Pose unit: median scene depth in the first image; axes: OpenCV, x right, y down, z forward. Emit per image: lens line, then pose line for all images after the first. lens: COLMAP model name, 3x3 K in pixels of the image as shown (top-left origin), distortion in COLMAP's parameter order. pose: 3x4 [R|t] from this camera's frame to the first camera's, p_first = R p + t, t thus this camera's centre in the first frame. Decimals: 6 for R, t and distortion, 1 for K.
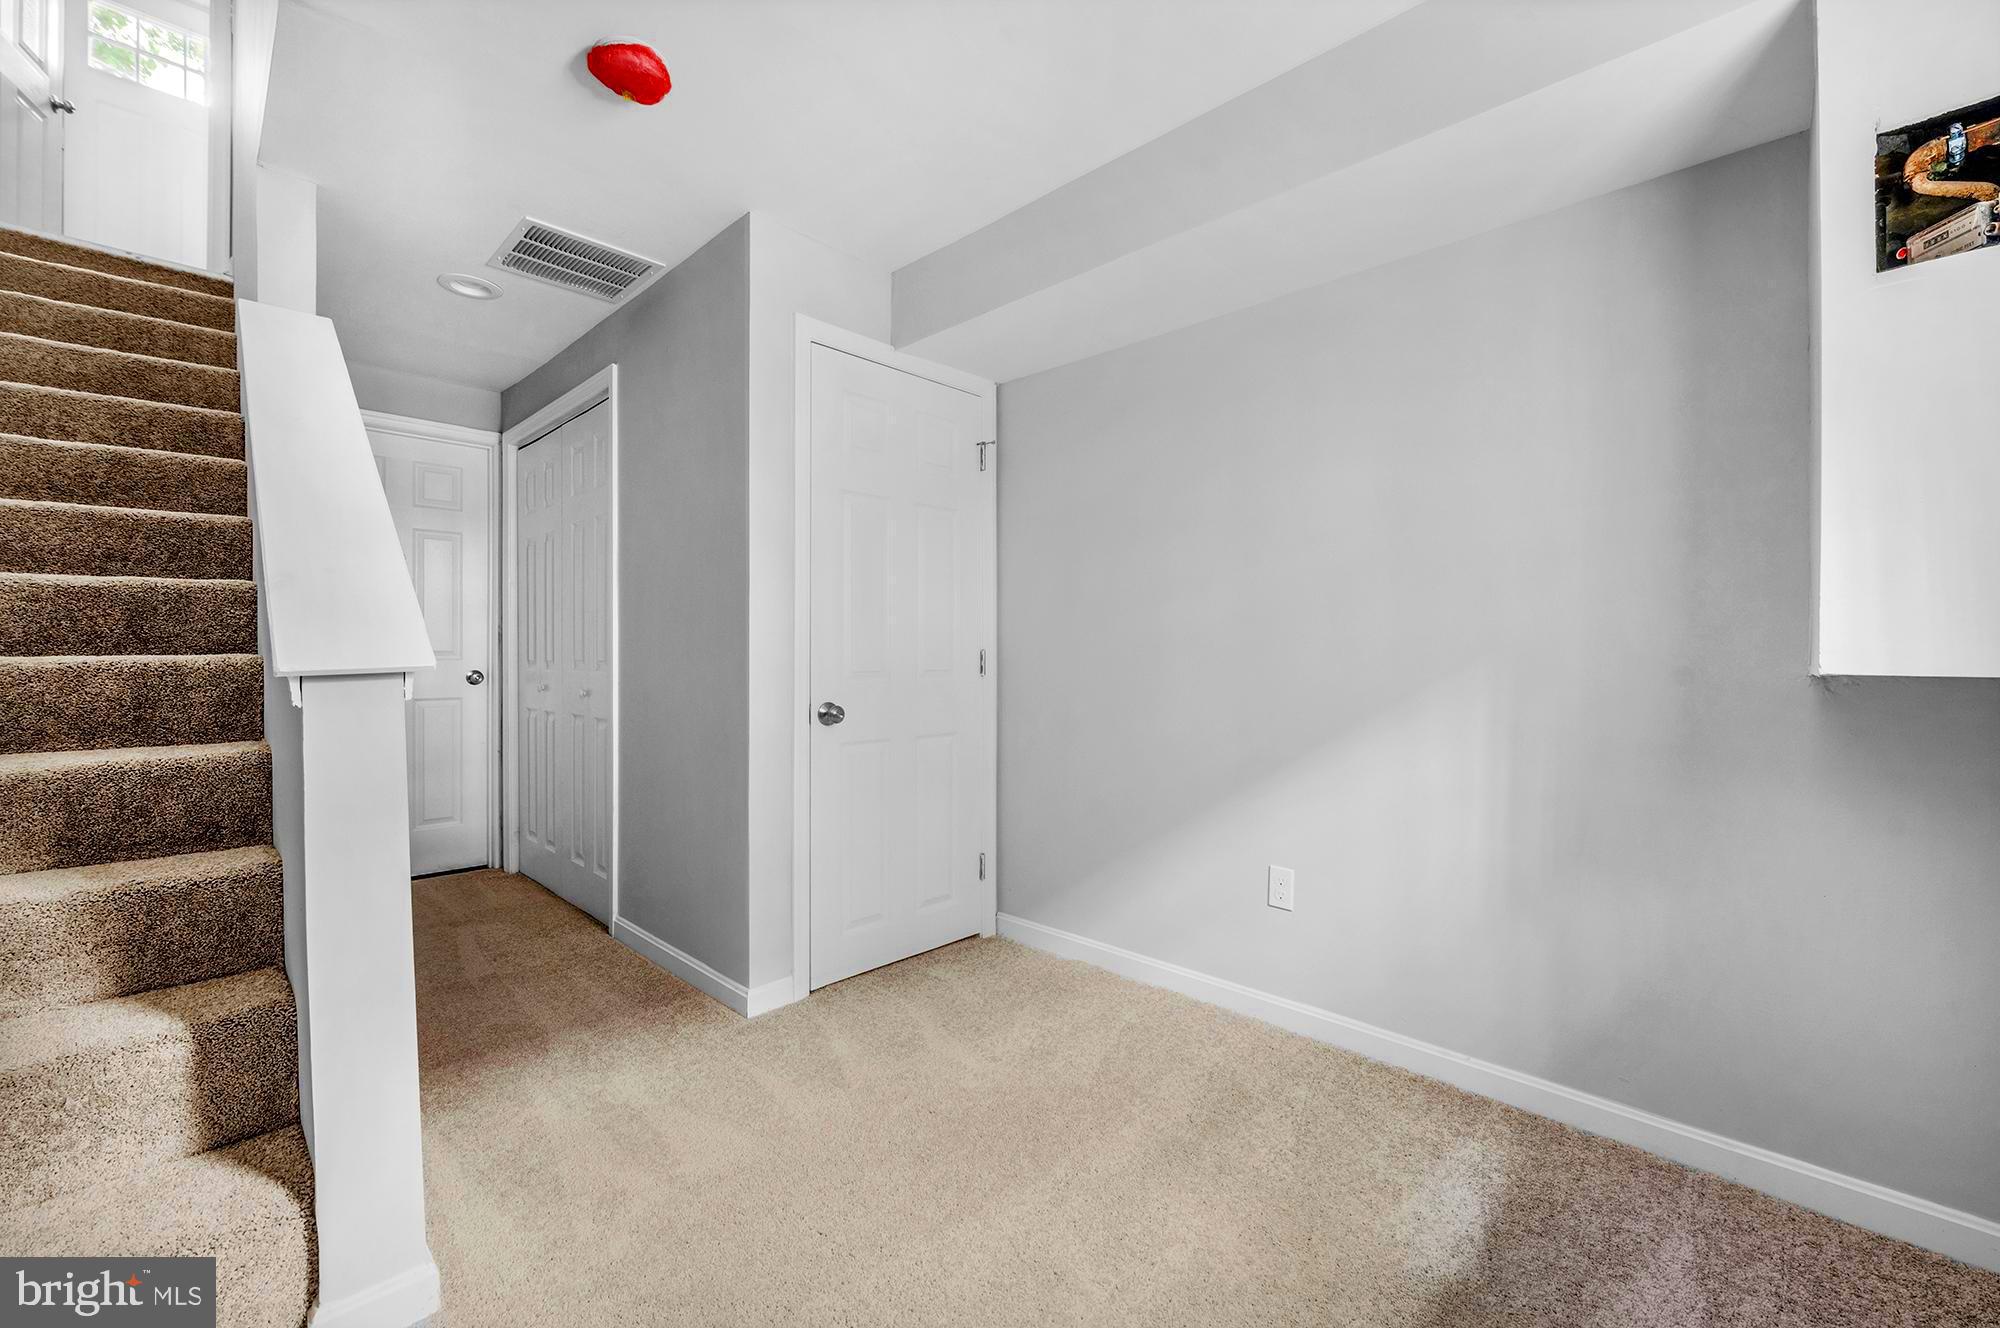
lens RADIAL K [[813.4, 0, 1010.2], [0, 813.4, 660.0], [0, 0, 1]] dist [0.005015, 0.000372]
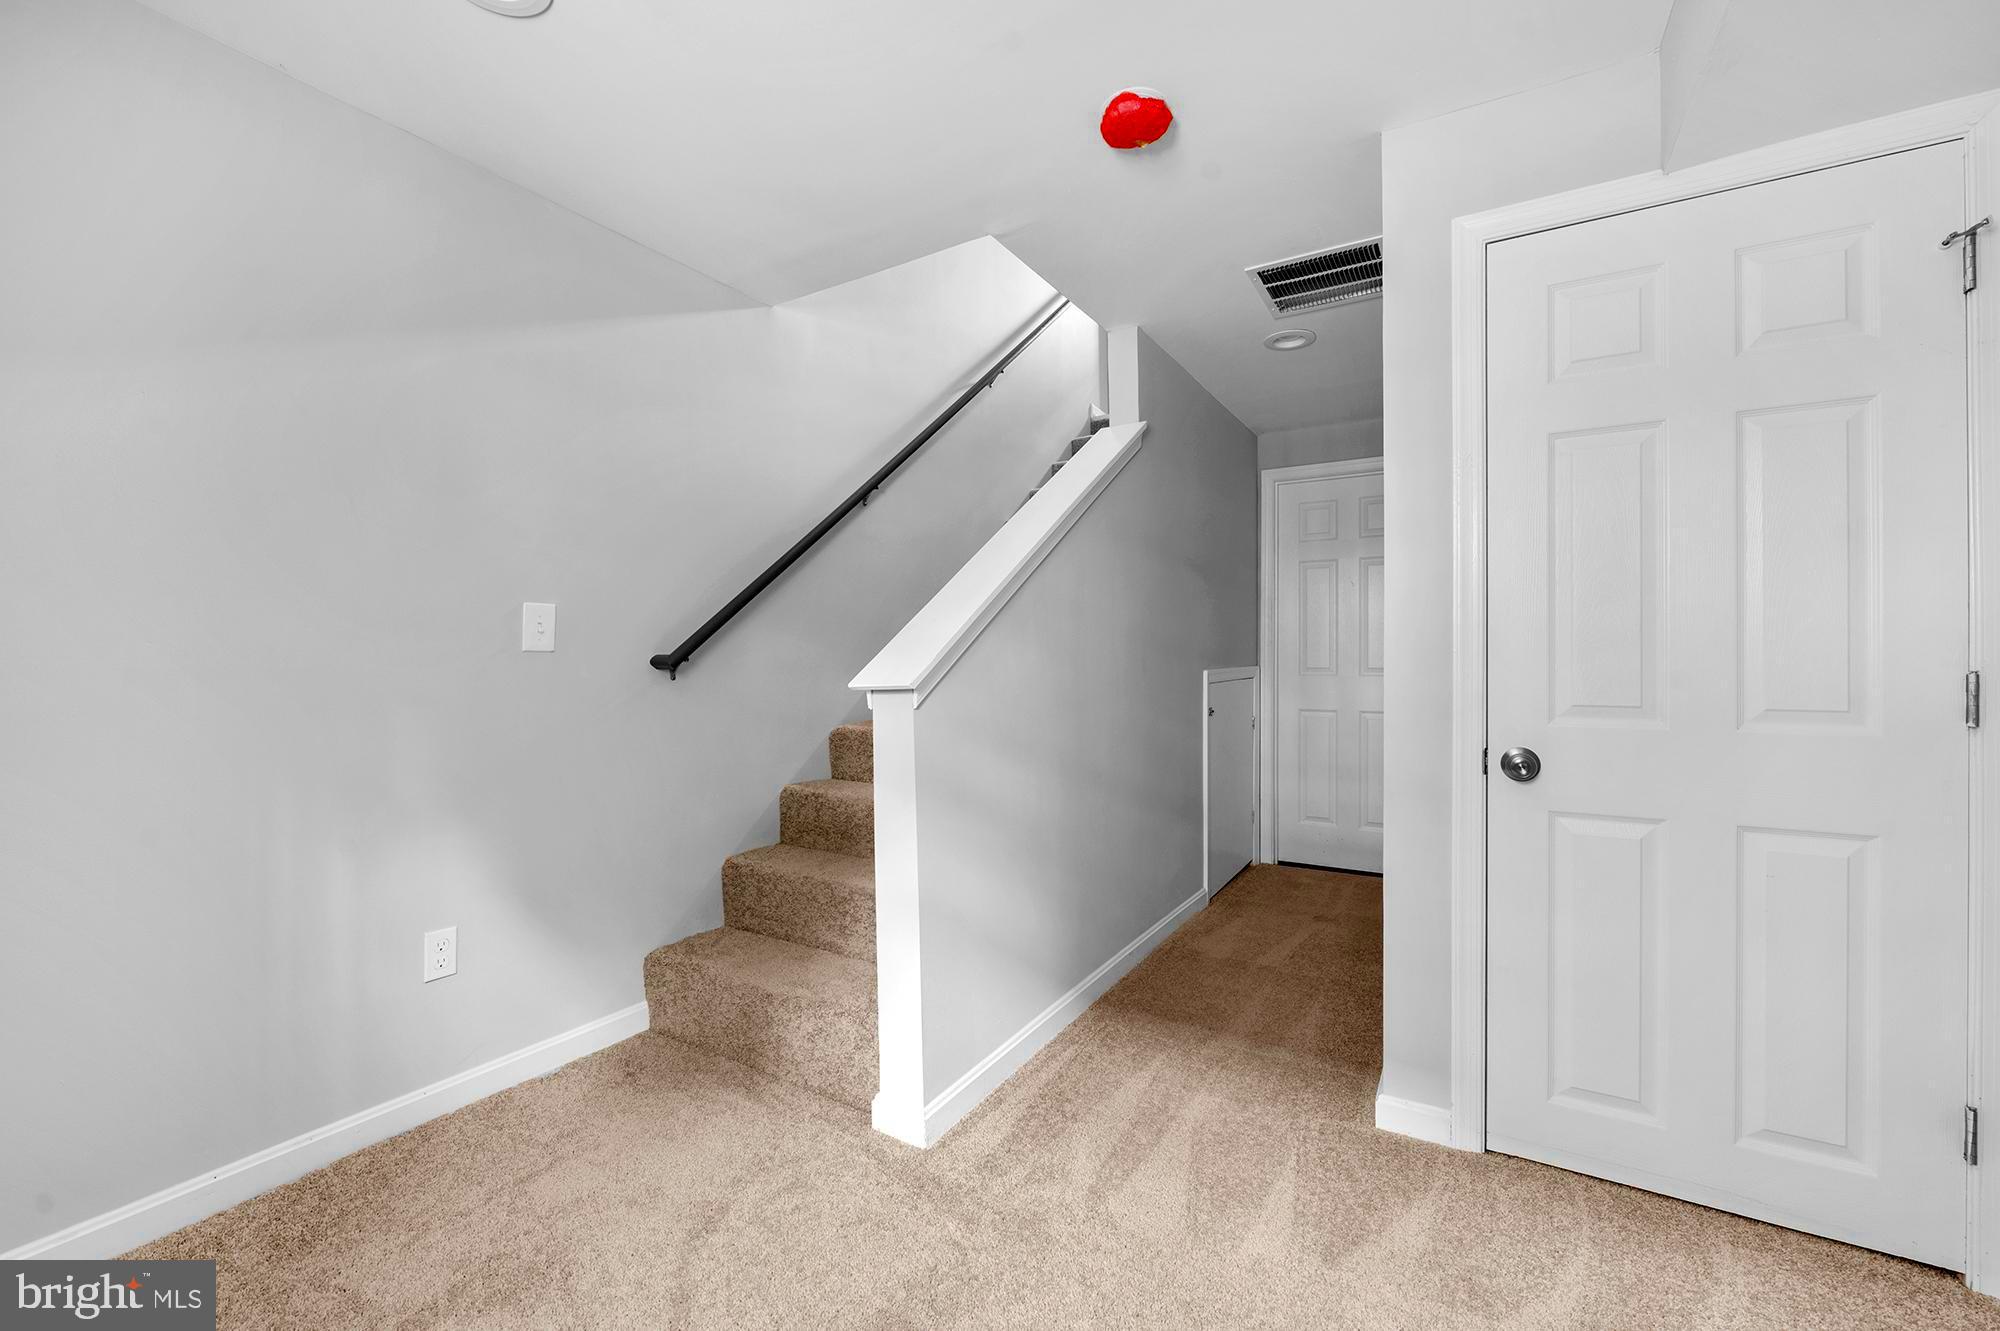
lens RADIAL K [[813.4, 0, 1008.1], [0, 813.4, 661.0], [0, 0, 1]] dist [0.005015, 0.000372]
pose [[0.231289, -0.002668, -0.972881, 0.361358], [-0.009983, 0.999937, -0.005115, -0.014631], [0.972834, 0.010895, 0.231248, 0.425535]]
